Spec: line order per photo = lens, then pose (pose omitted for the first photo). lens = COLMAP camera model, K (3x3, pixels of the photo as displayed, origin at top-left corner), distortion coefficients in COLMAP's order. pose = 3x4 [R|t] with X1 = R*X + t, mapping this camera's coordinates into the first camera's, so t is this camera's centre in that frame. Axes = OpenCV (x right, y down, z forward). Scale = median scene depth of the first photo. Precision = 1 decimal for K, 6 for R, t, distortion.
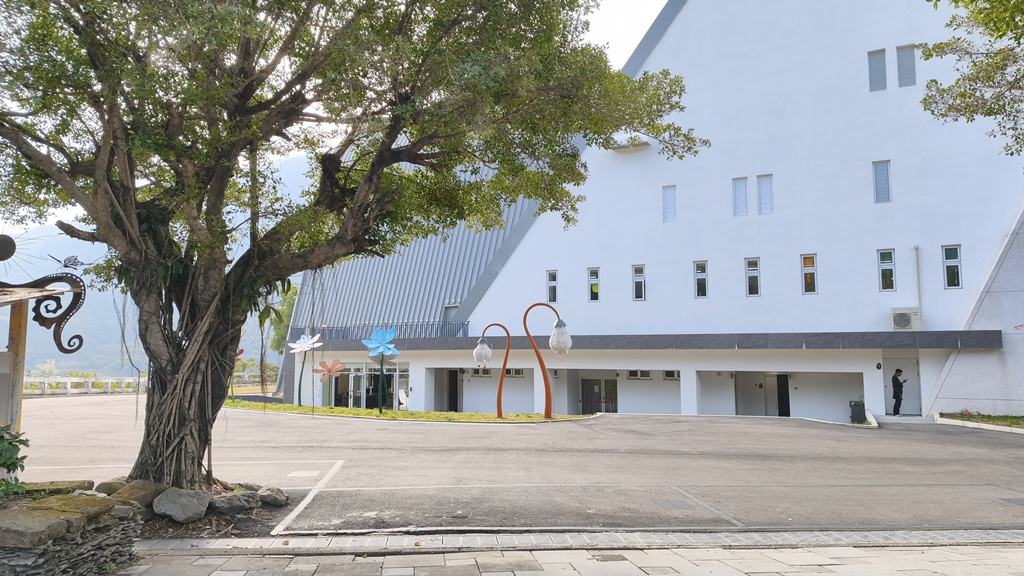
lens RADIAL K [[674.6, 0, 514.3], [0, 674.6, 289.8], [0, 0, 1]] dist [0.054536, -0.054966]
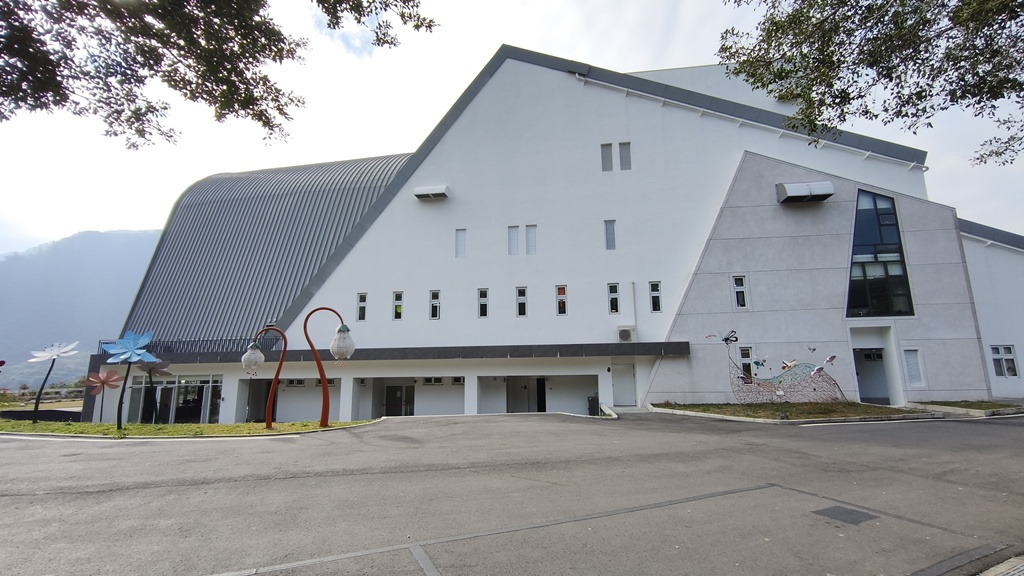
lens RADIAL K [[434.2, 0, 511.8], [0, 434.2, 293.7], [0, 0, 1]] dist [0.003559, -0.000861]
pose [[0.947058, 0.043699, 0.318075, 0.074298], [-0.018031, 0.996370, -0.083203, 0.036423], [-0.320556, 0.073063, 0.944408, 0.237811]]
